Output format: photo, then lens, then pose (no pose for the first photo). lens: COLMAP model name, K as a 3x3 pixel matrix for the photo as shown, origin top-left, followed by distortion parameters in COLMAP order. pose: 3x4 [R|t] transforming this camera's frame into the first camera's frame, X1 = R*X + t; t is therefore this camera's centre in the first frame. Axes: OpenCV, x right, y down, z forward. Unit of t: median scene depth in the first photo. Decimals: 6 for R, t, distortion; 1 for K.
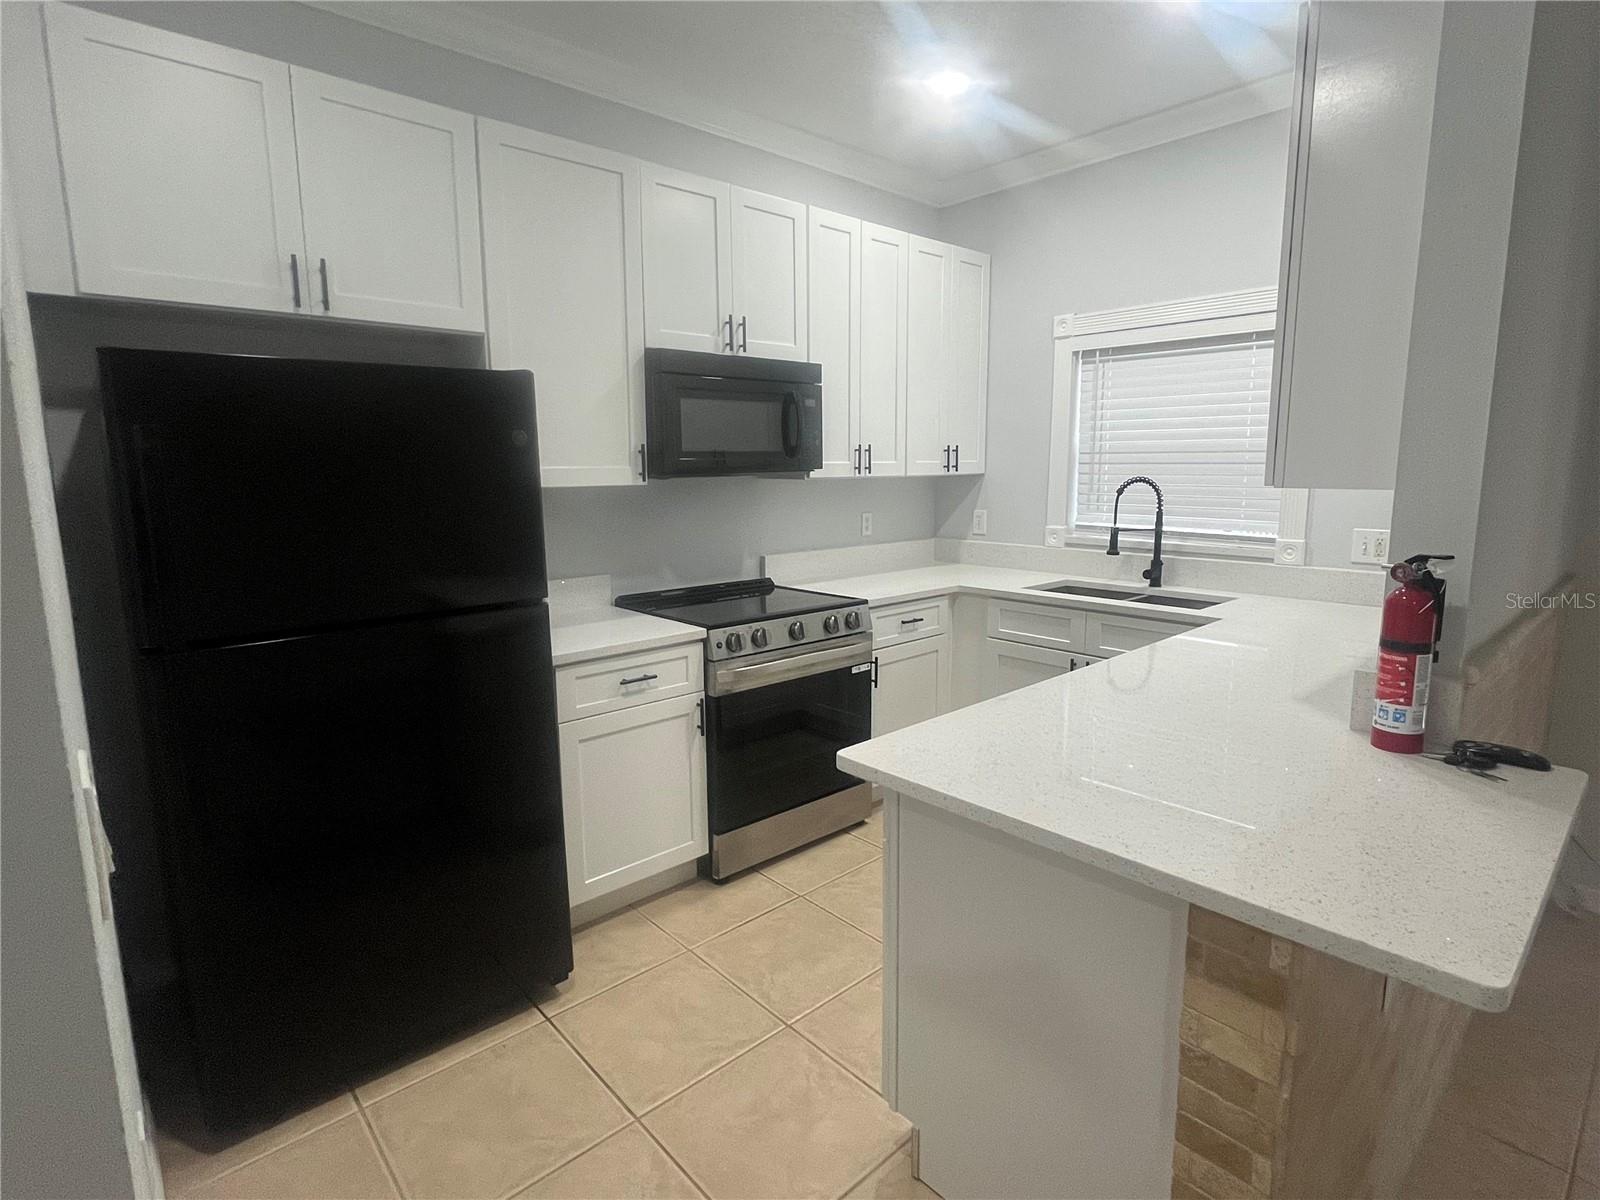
lens RADIAL K [[815.0, 0, 795.5], [0, 815.0, 590.7], [0, 0, 1]] dist [-0.001357, -0.000072]
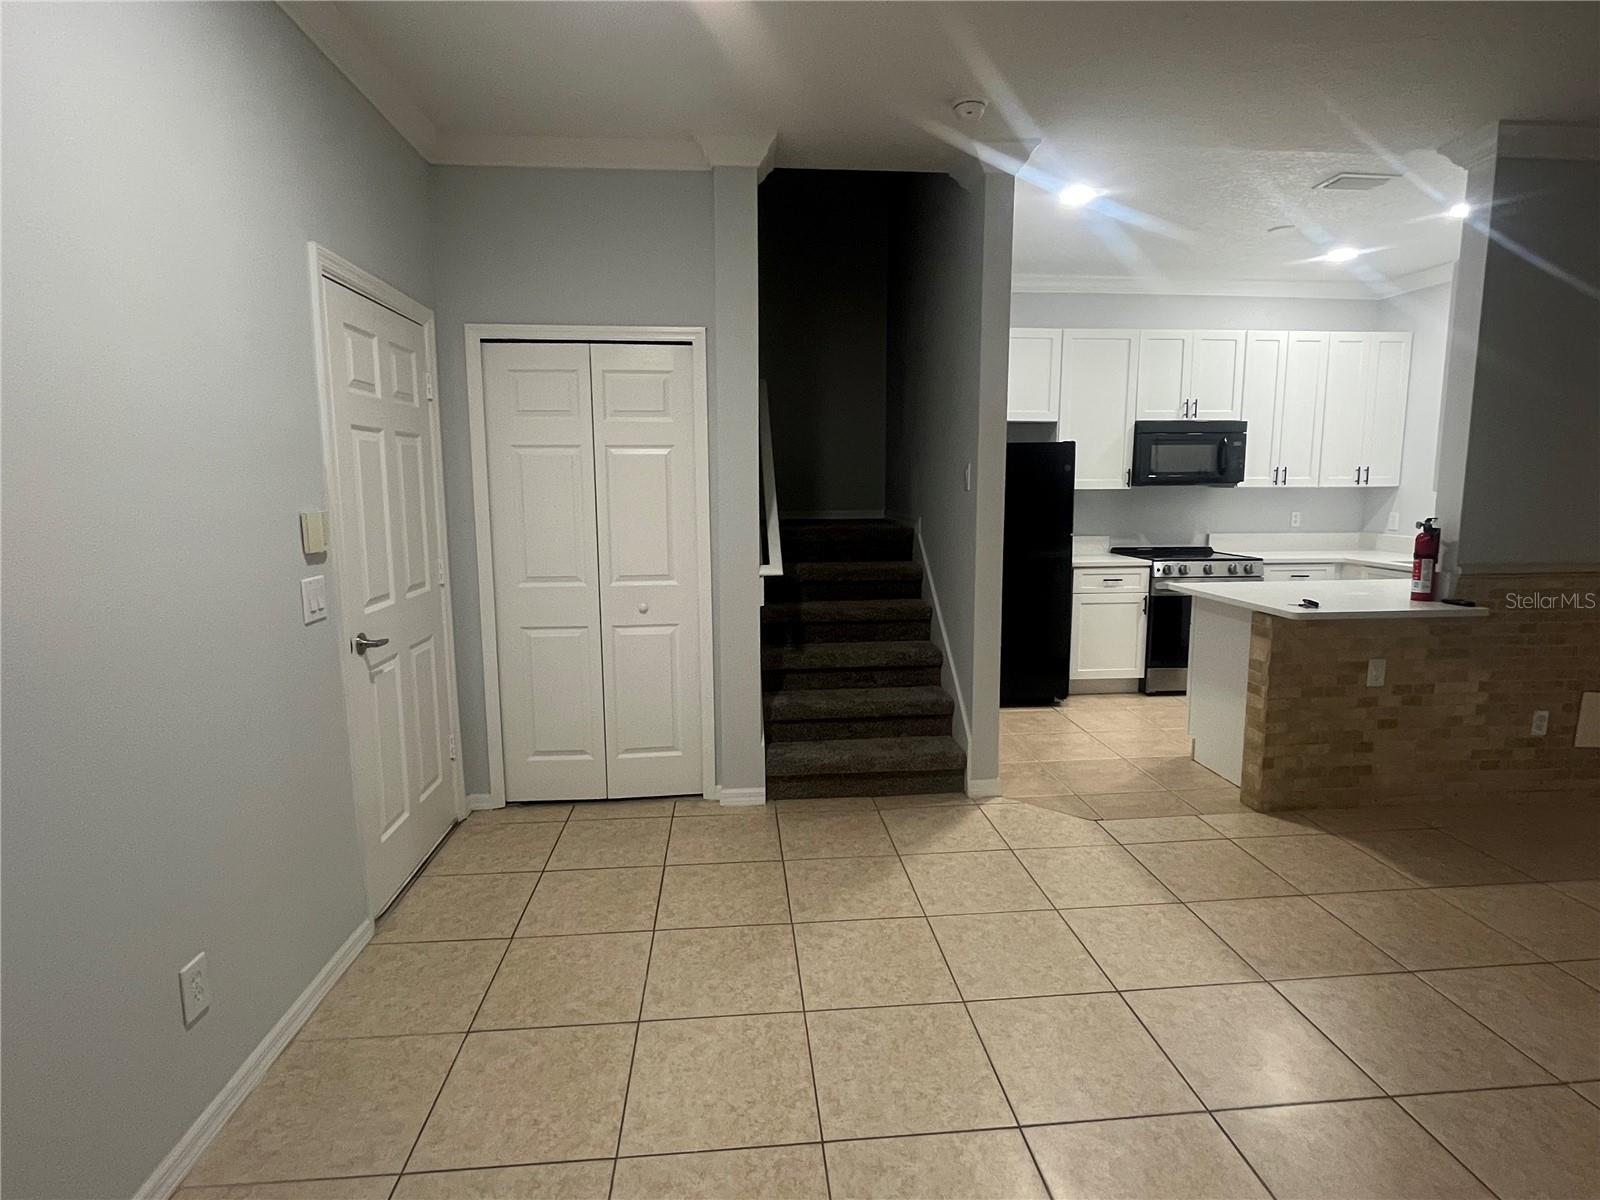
lens RADIAL K [[815.0, 0, 806.7], [0, 815.0, 586.7], [0, 0, 1]] dist [-0.001357, -0.000072]
pose [[0.803511, 0.083050, -0.589468, 0.348761], [-0.094392, 0.995468, 0.011583, 0.147501], [0.587758, 0.046334, 0.807709, -0.983885]]
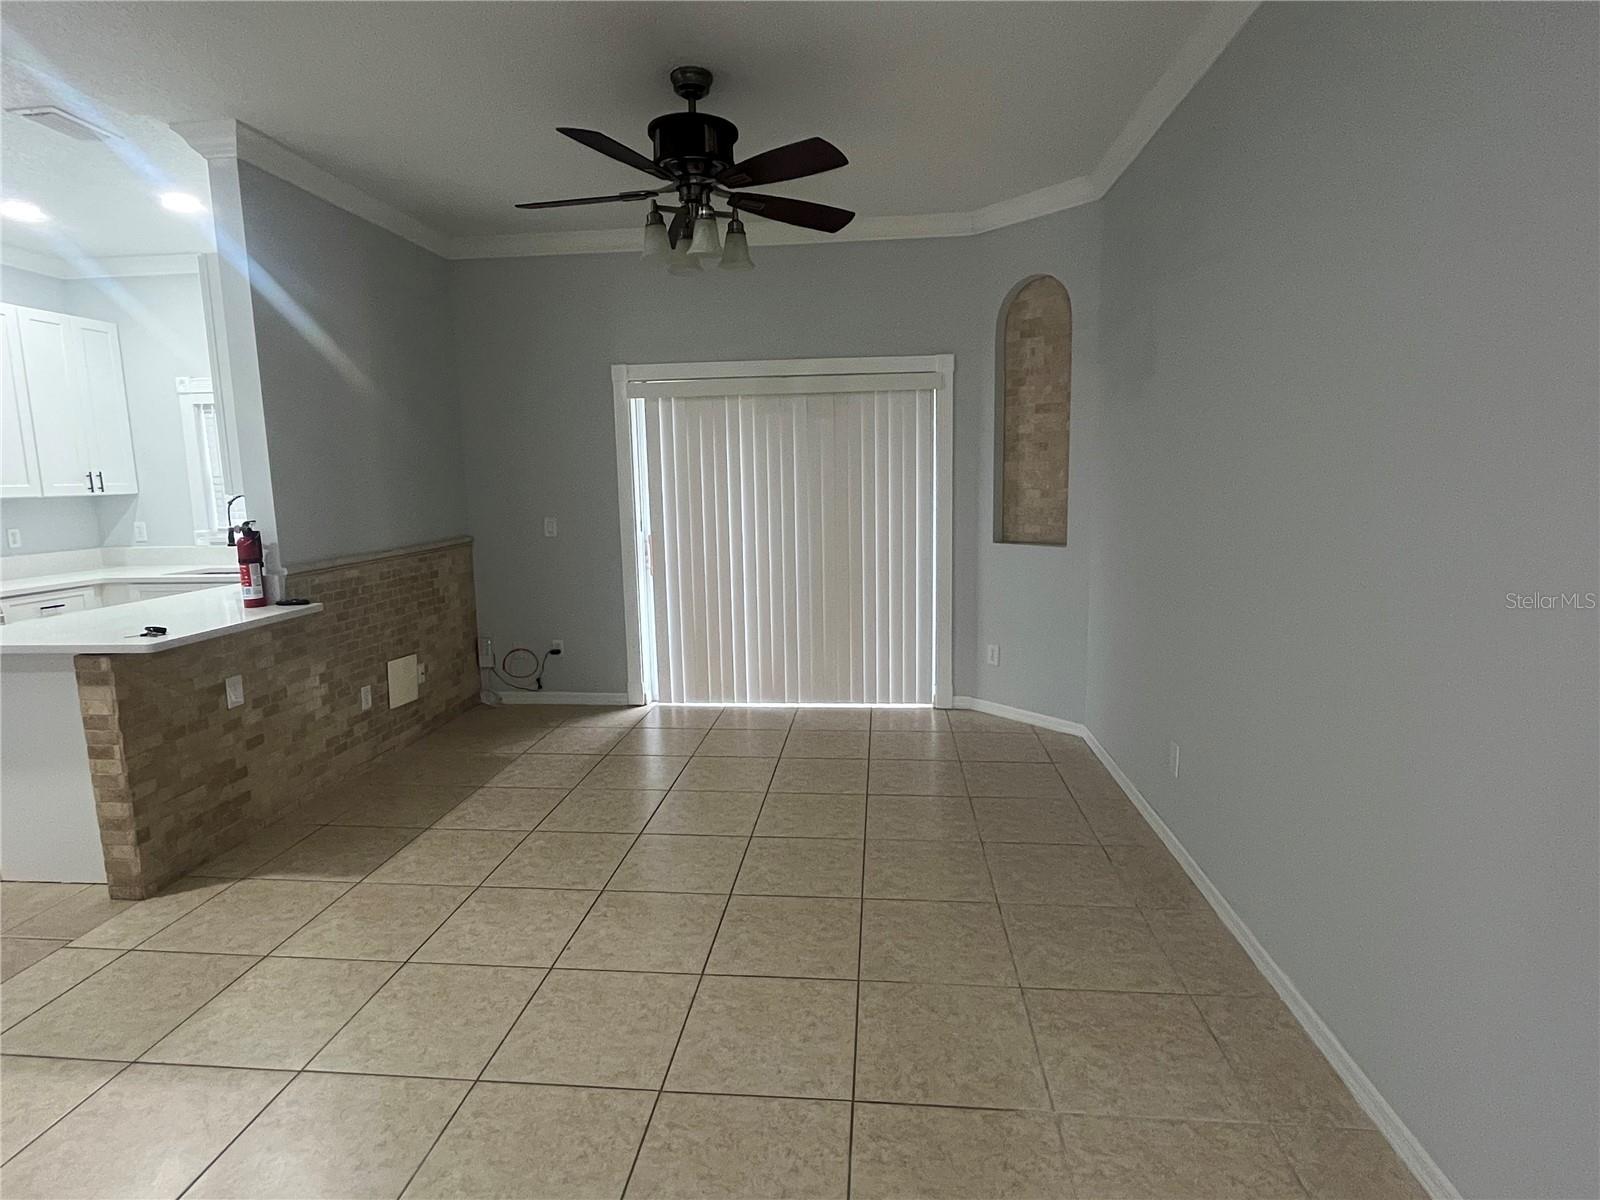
lens RADIAL K [[815.0, 0, 801.6], [0, 815.0, 588.2], [0, 0, 1]] dist [-0.001357, -0.000072]
pose [[0.732603, -0.099646, 0.673323, 0.165099], [0.118012, 0.992839, 0.018531, 0.139867], [-0.670348, 0.065884, 0.739116, -0.857778]]
